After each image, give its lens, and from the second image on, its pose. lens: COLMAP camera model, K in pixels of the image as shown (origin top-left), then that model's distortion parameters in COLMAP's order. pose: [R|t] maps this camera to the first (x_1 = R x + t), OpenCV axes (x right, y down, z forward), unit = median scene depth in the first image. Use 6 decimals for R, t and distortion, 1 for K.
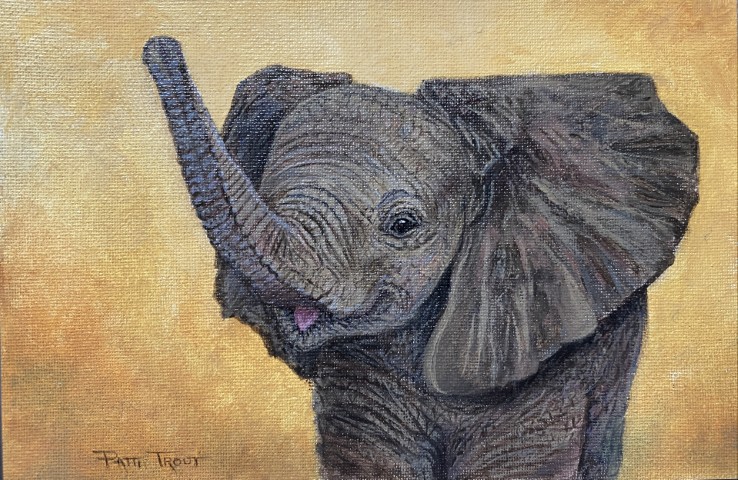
lens RADIAL K [[557.6, 0, 368.5], [0, 557.6, 239.5], [0, 0, 1]] dist [-0.013716, -0.021164]
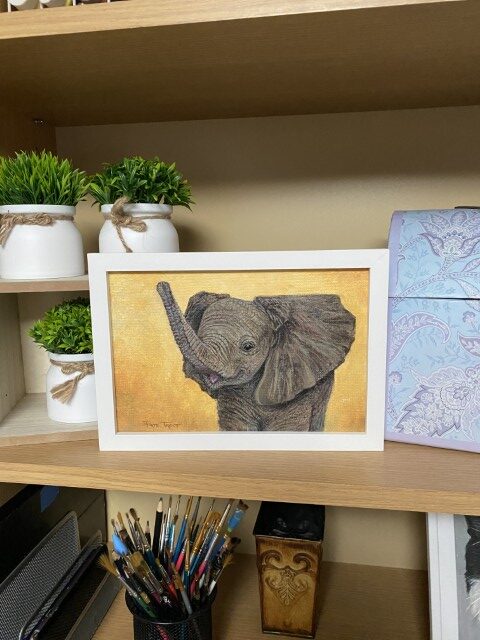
lens RADIAL K [[483.4, 0, 241.4], [0, 483.4, 314.8], [0, 0, 1]] dist [-0.024857, 0.013345]
pose [[0.997982, 0.011759, -0.062403, 0.181076], [-0.002663, 0.989590, 0.143888, -0.545149], [0.063445, -0.143432, 0.987624, -1.414185]]
